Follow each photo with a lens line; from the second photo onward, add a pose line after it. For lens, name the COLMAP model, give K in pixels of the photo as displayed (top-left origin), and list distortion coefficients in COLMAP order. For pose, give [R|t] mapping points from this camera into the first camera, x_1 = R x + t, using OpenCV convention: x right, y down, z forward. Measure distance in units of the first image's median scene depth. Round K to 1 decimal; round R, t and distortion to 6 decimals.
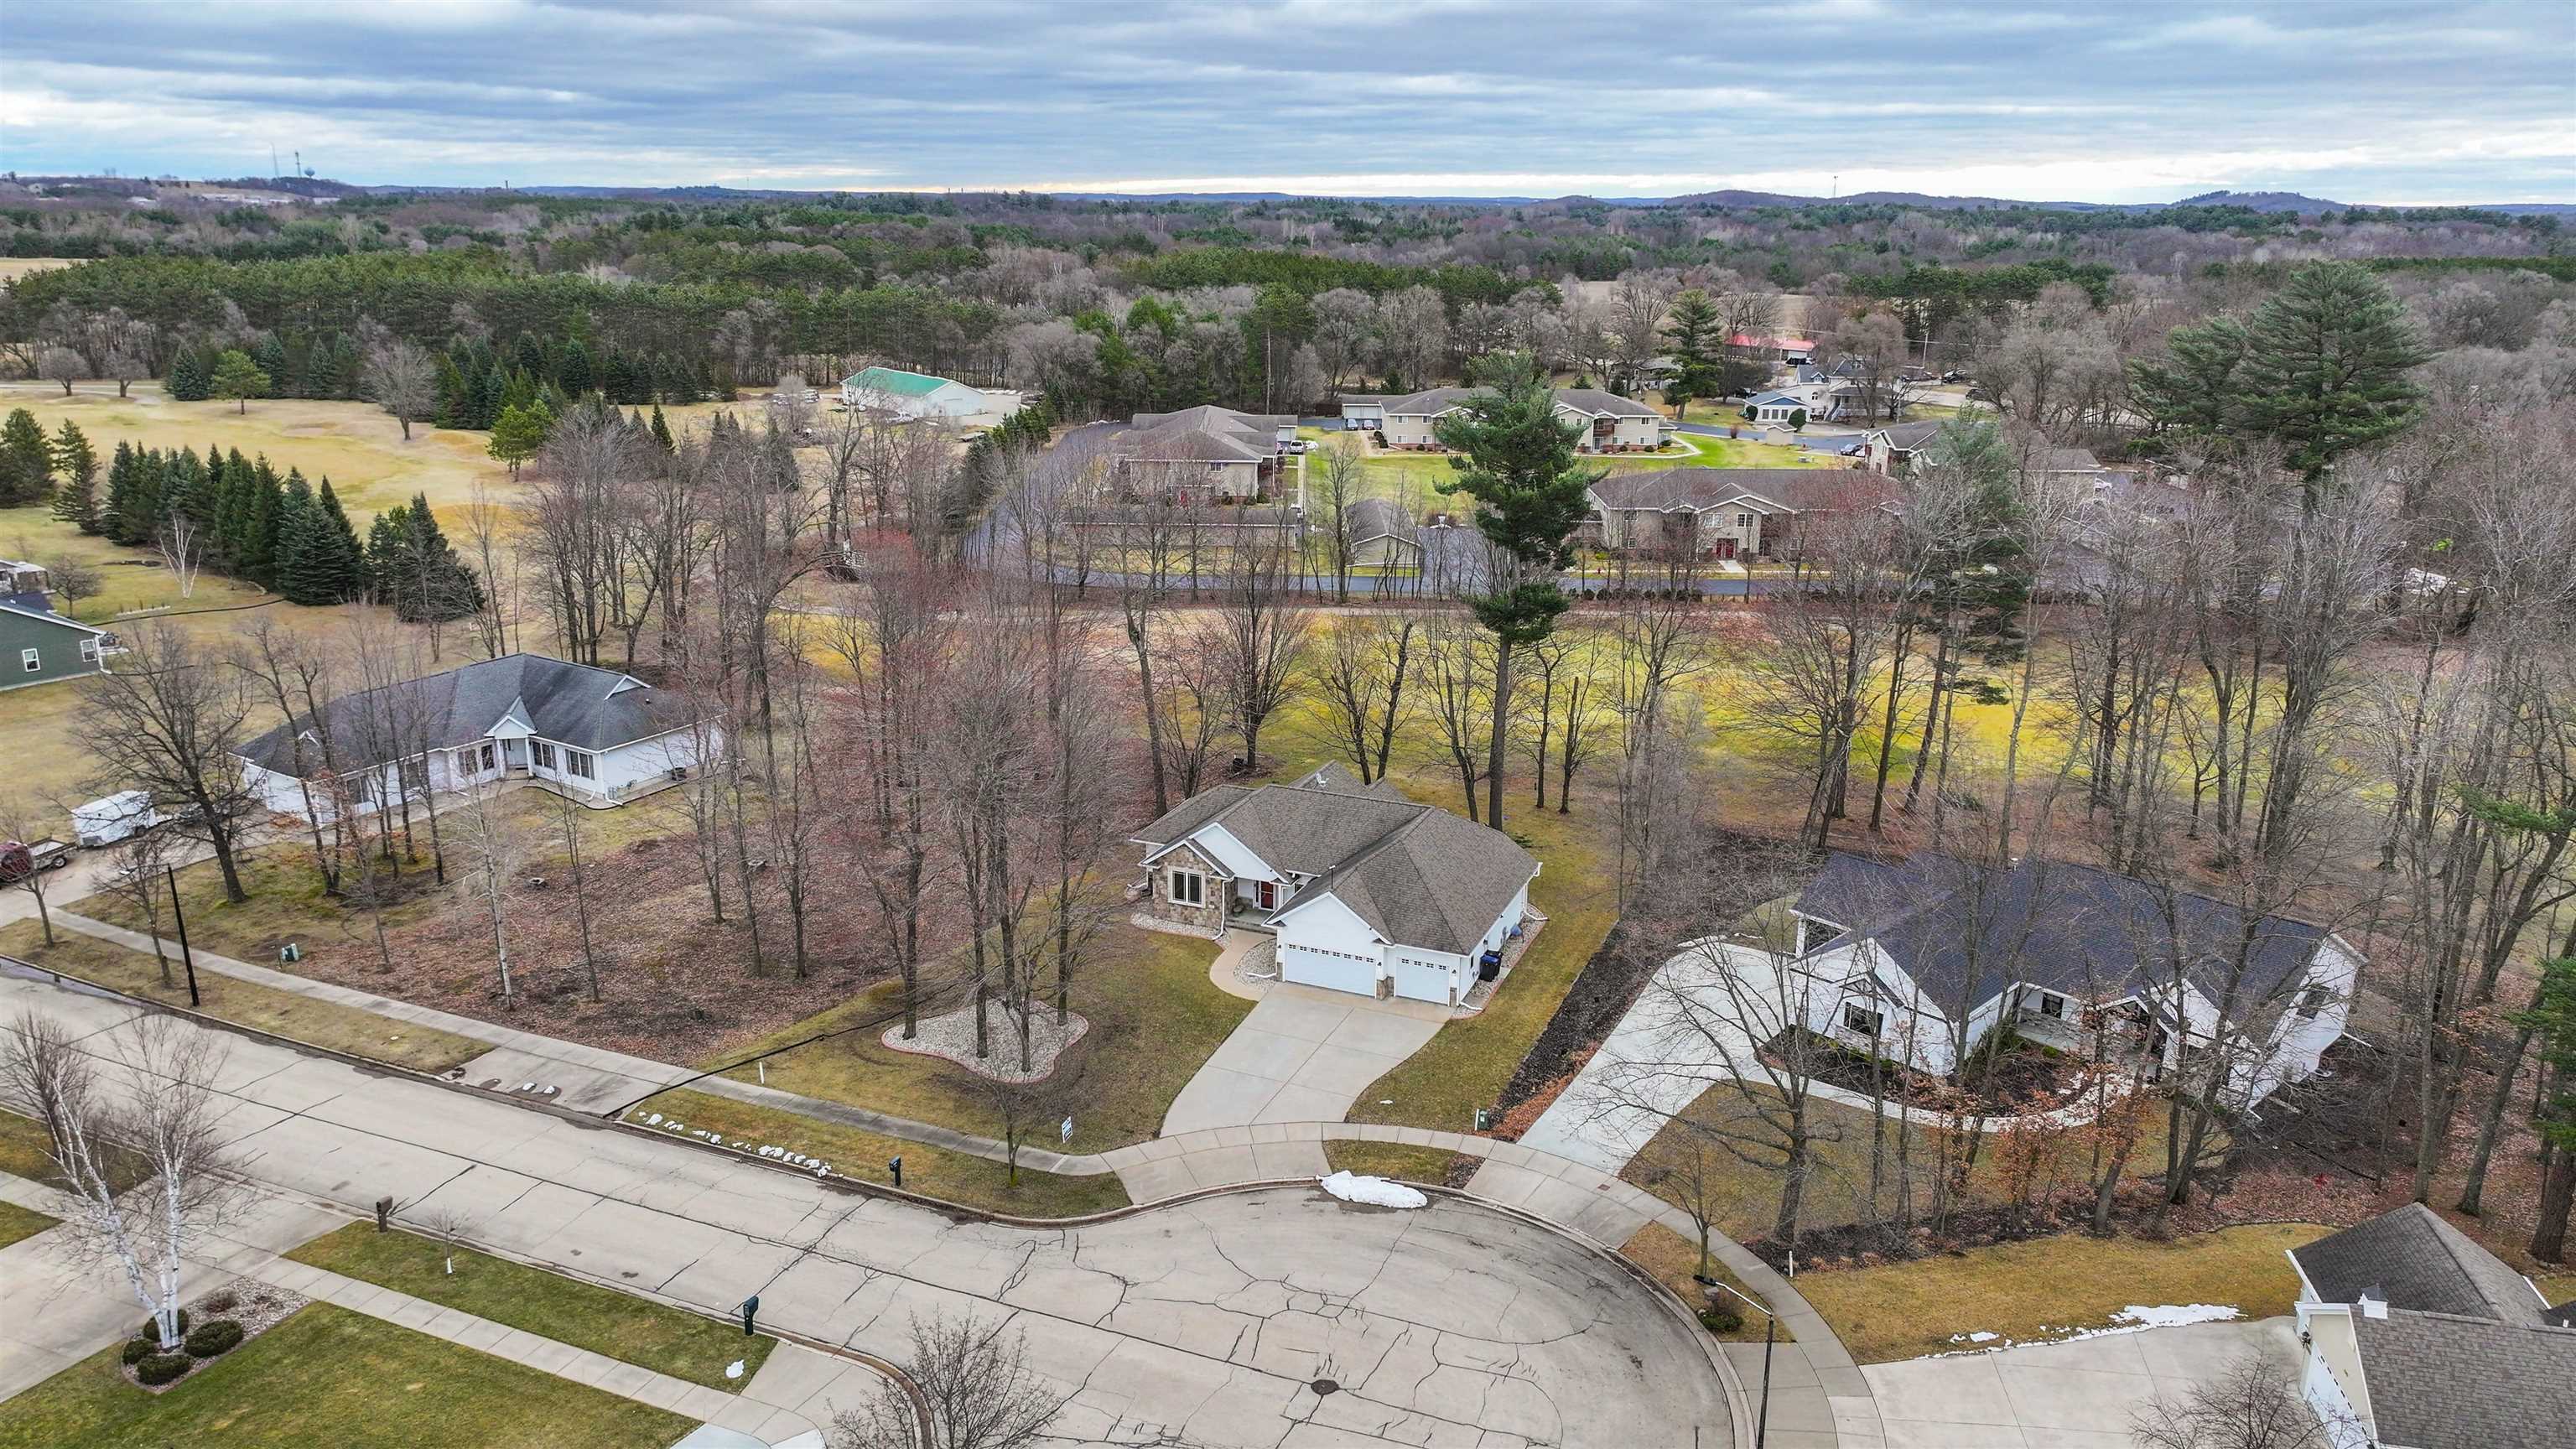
lens RADIAL K [[1812.3, 0, 1288.0], [0, 1812.3, 724.5], [0, 0, 1]] dist [0.005073, 0.007332]
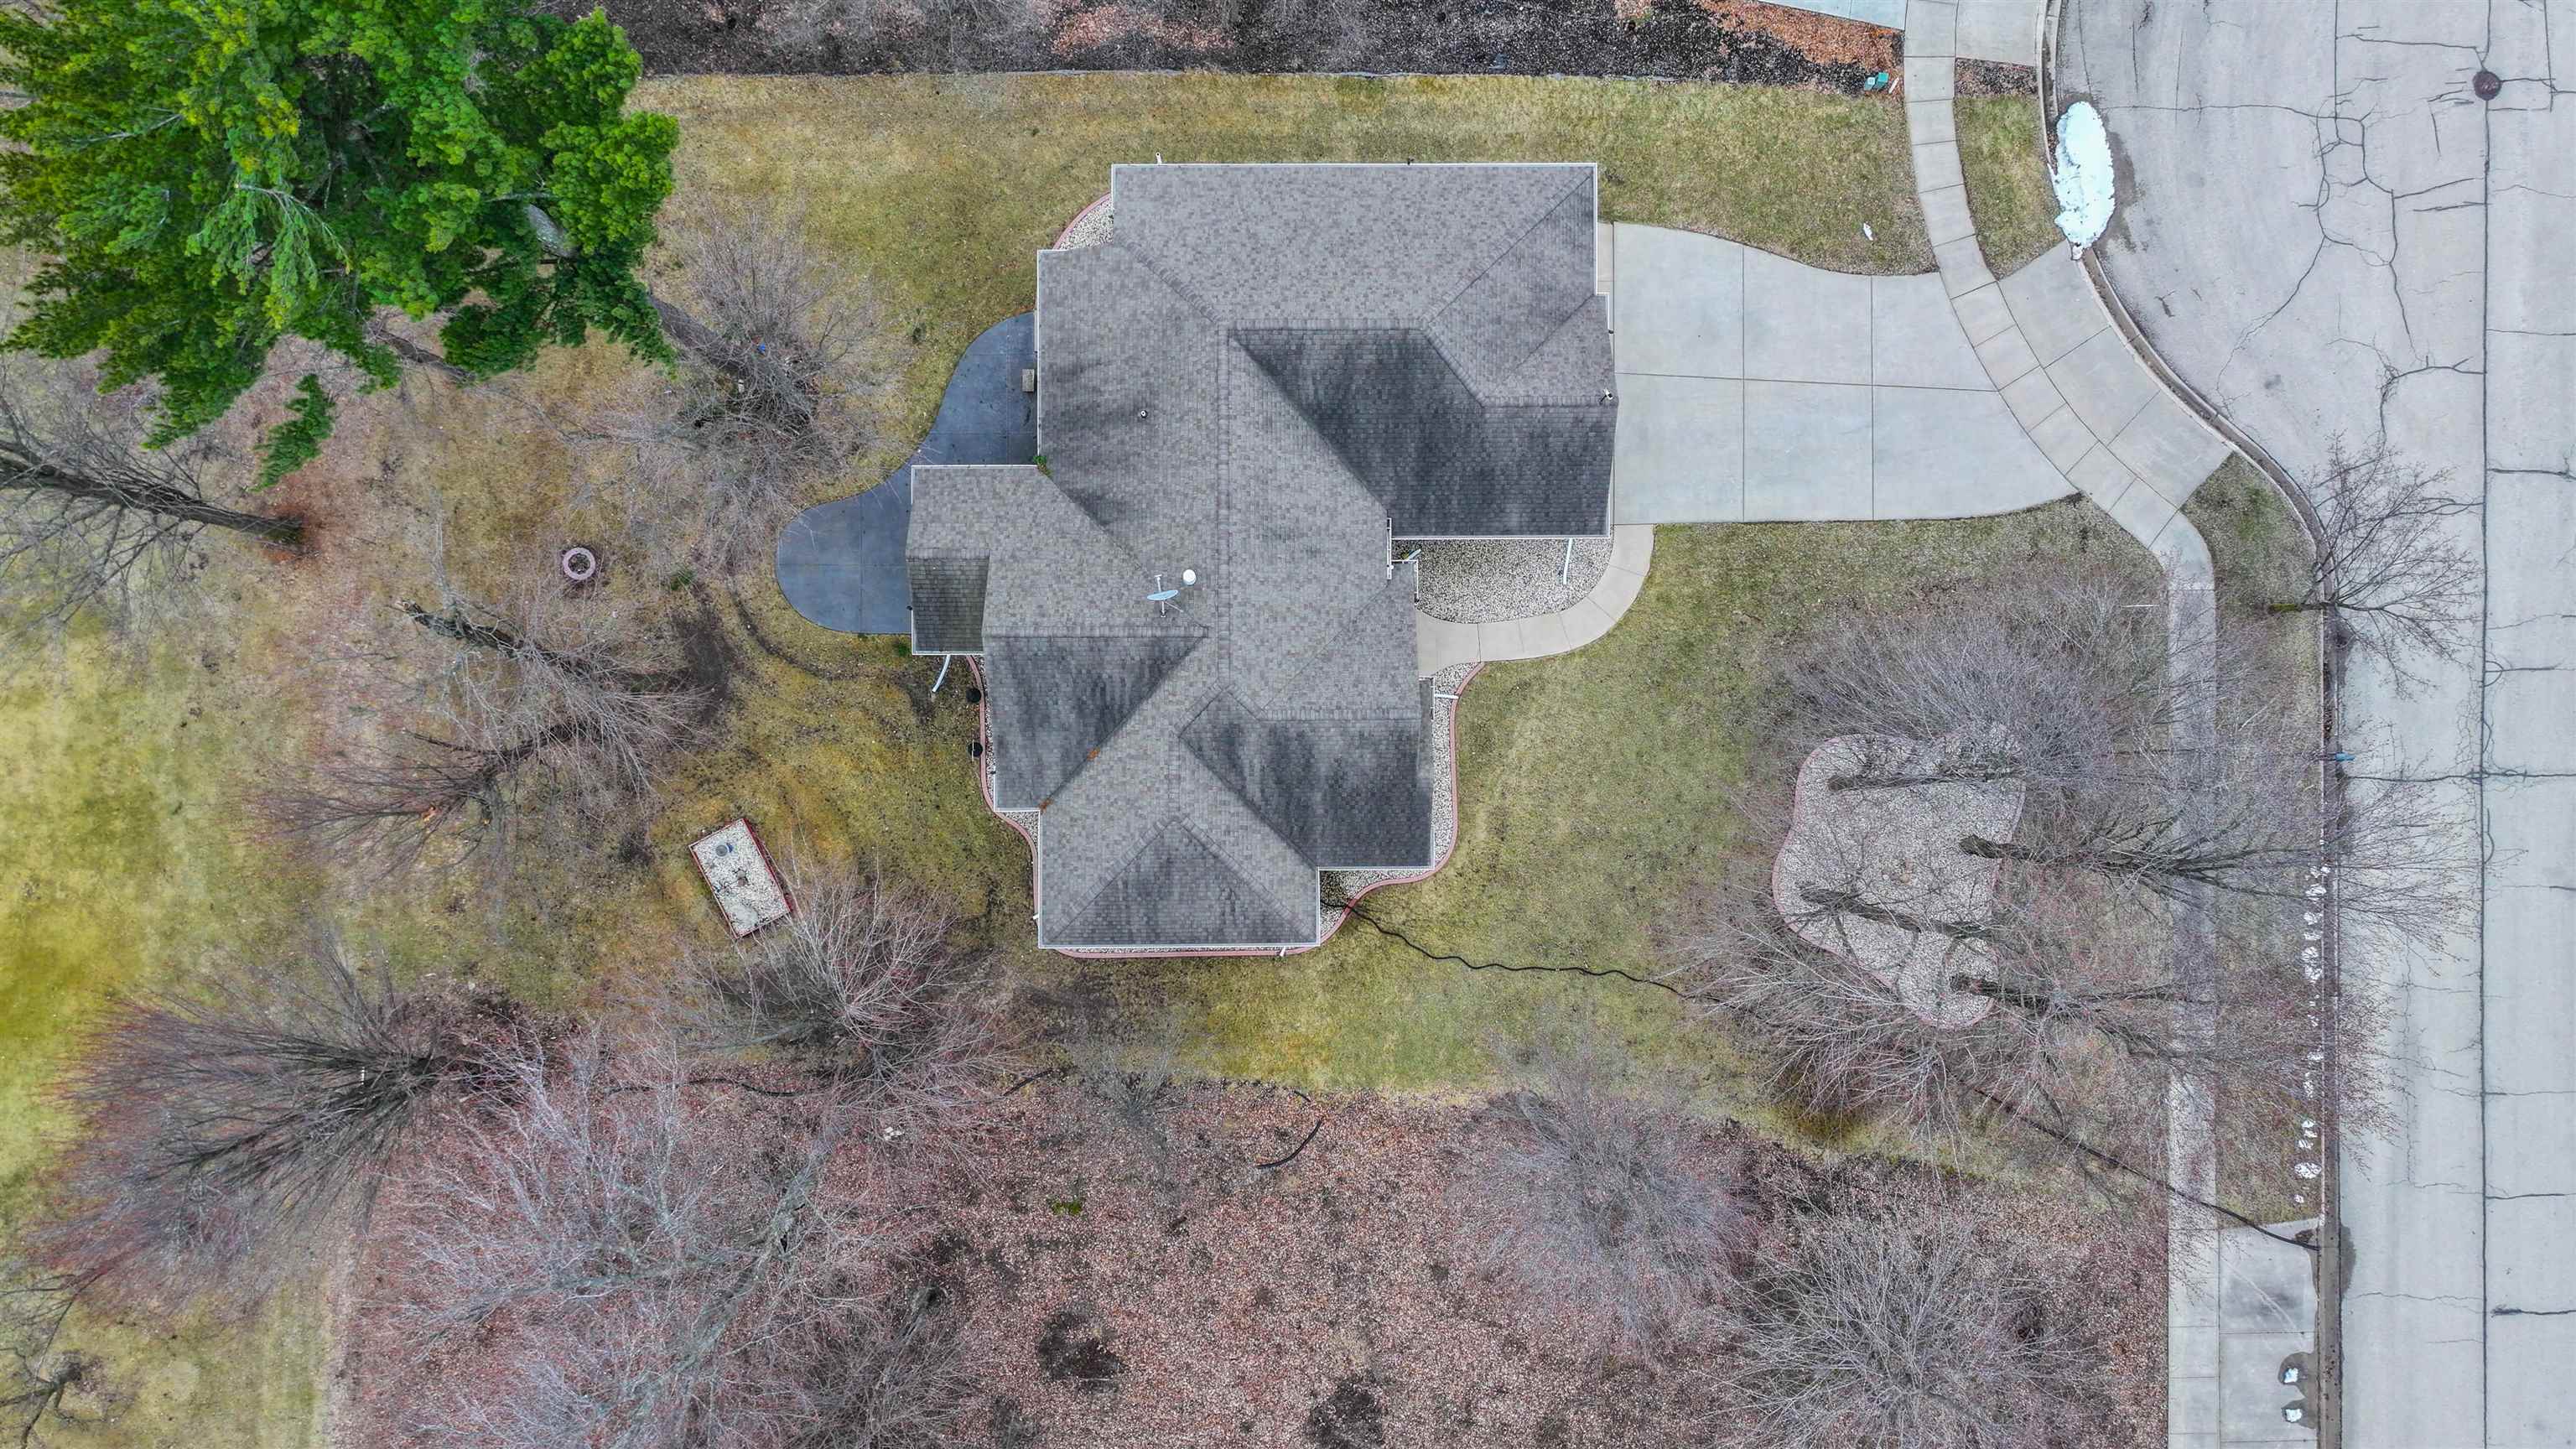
lens RADIAL K [[1812.3, 0, 1288.0], [0, 1812.3, 724.5], [0, 0, 1]] dist [0.005073, 0.007332]
pose [[-0.384444, -0.923092, -0.010191, -0.024505], [0.243921, -0.112222, 0.963280, -0.482115], [-0.890340, 0.367841, 0.268305, 0.976271]]
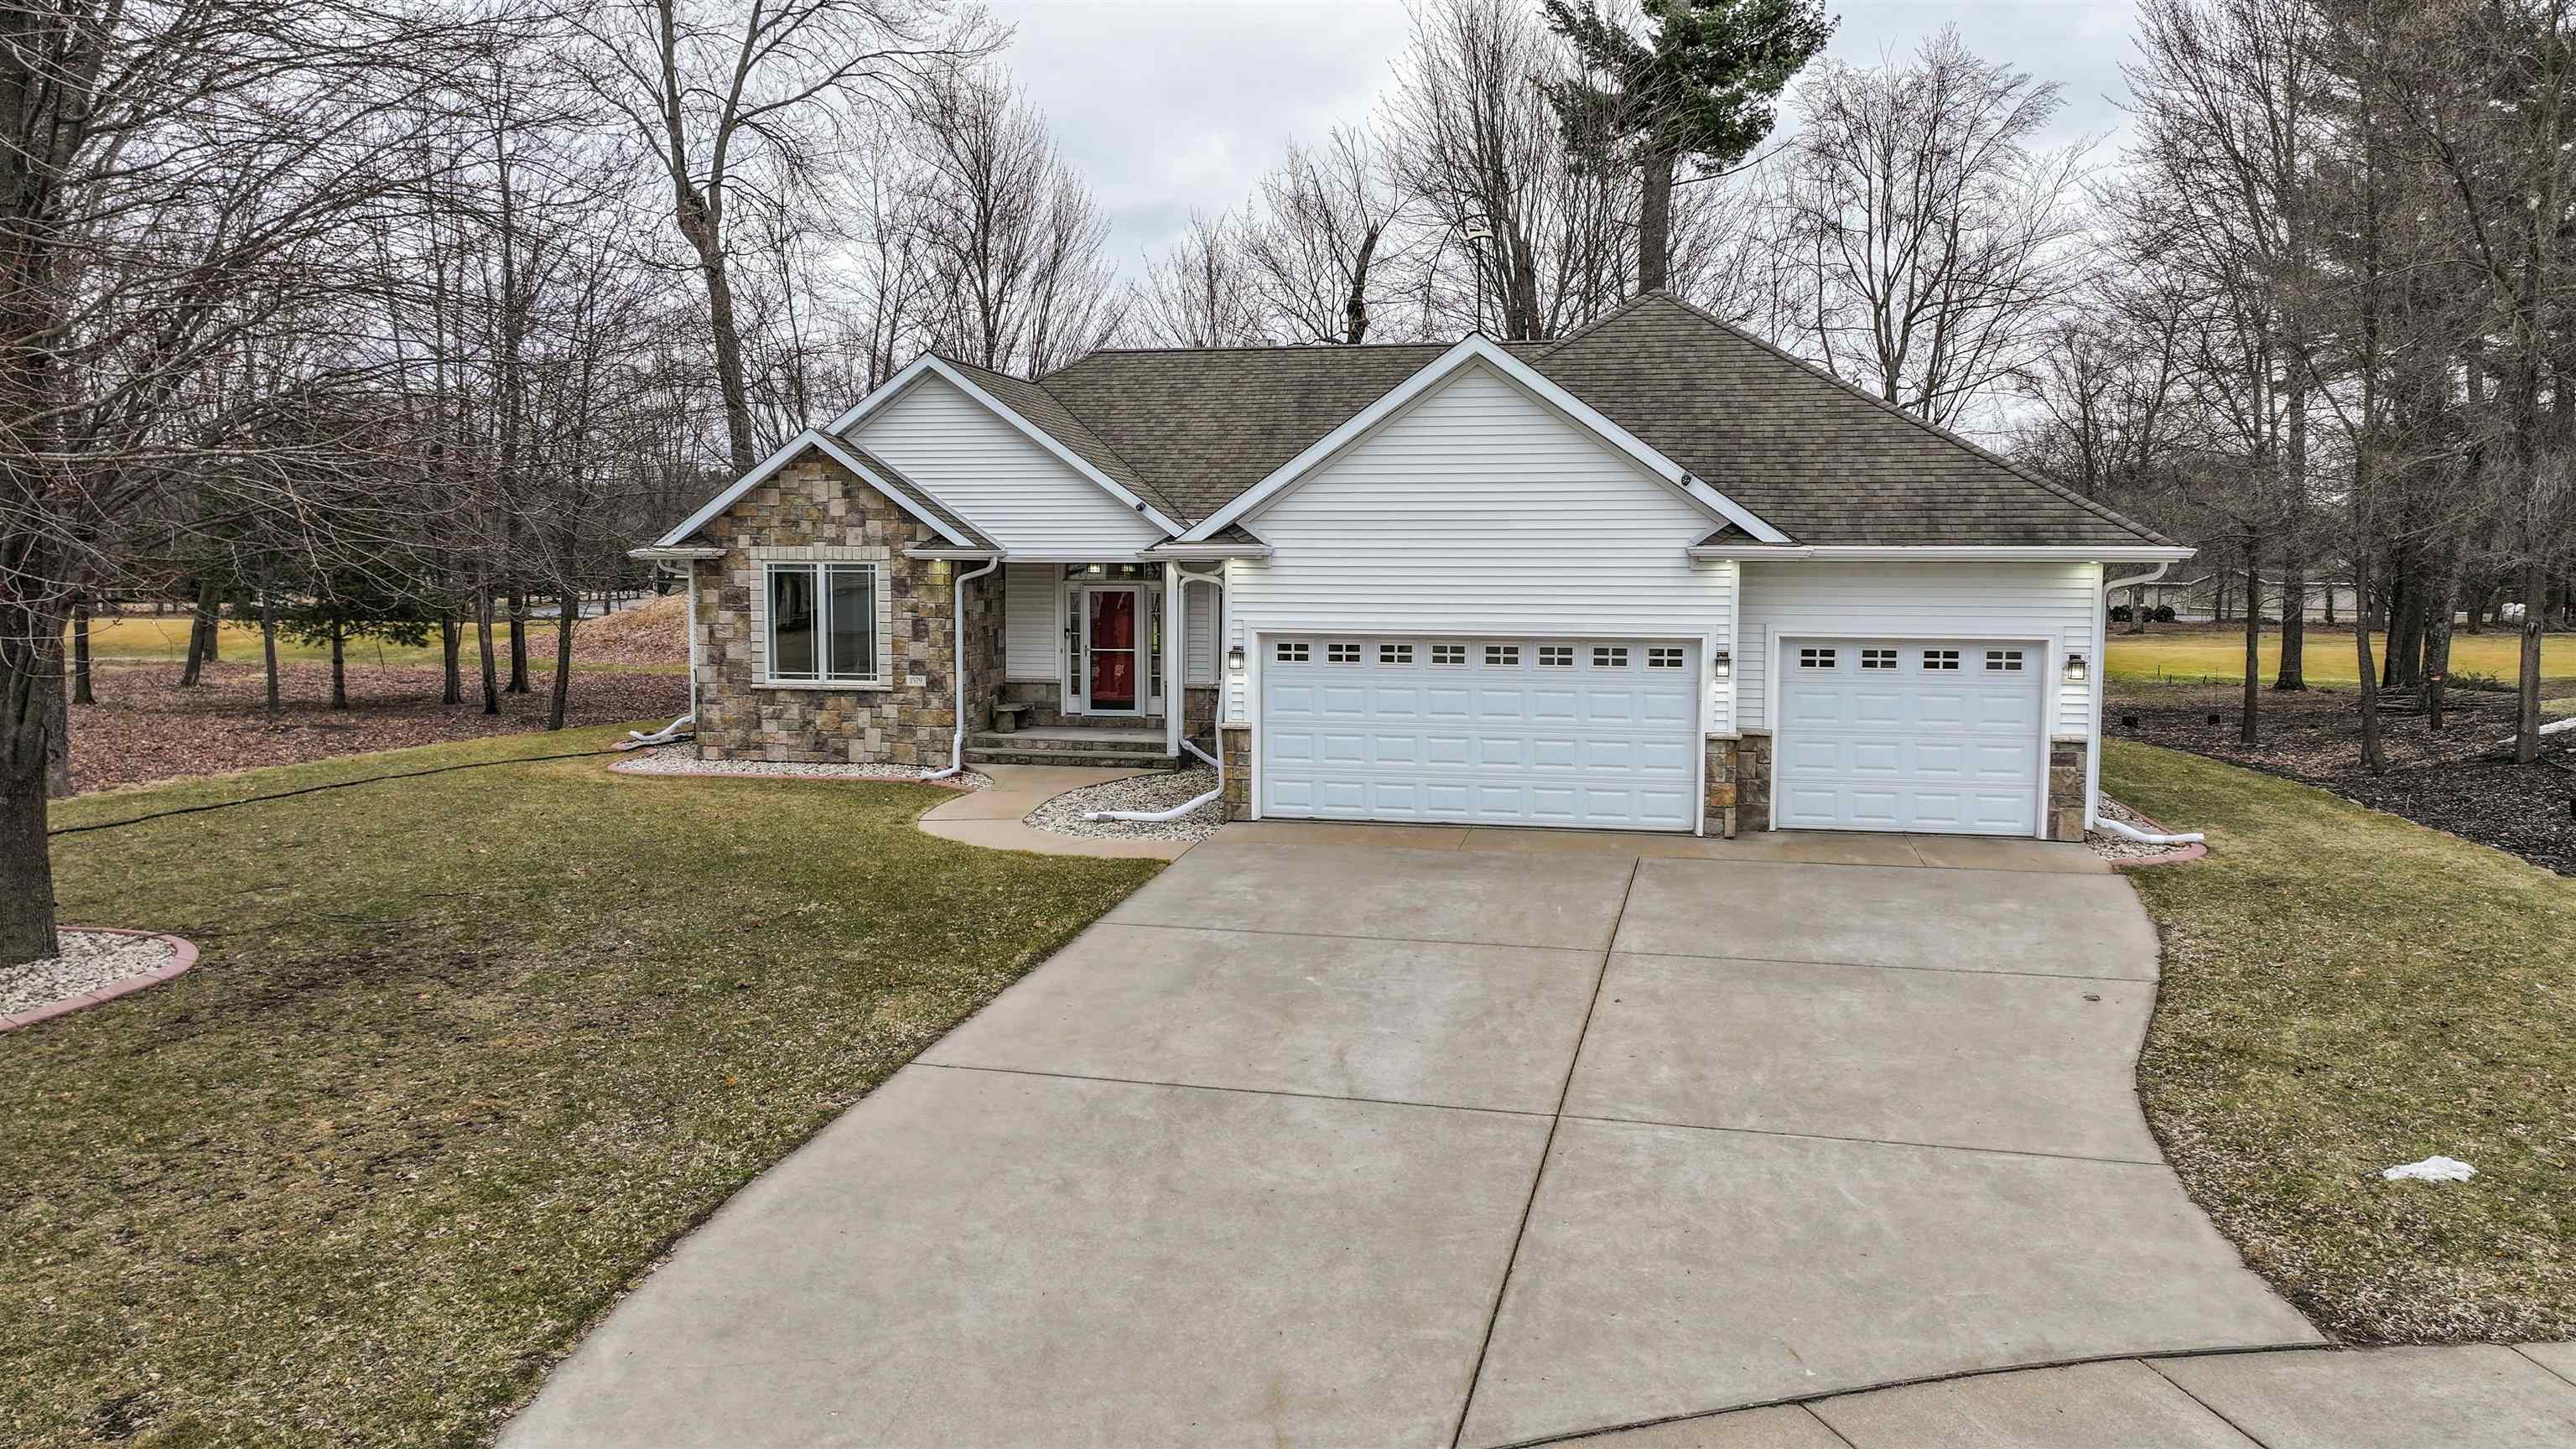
lens RADIAL K [[1812.3, 0, 1288.0], [0, 1812.3, 724.5], [0, 0, 1]] dist [0.005073, 0.007332]
pose [[0.983798, -0.019003, 0.178273, -0.039295], [0.054058, 0.979530, -0.193903, 0.179109], [-0.170939, 0.200399, 0.964687, 0.801781]]
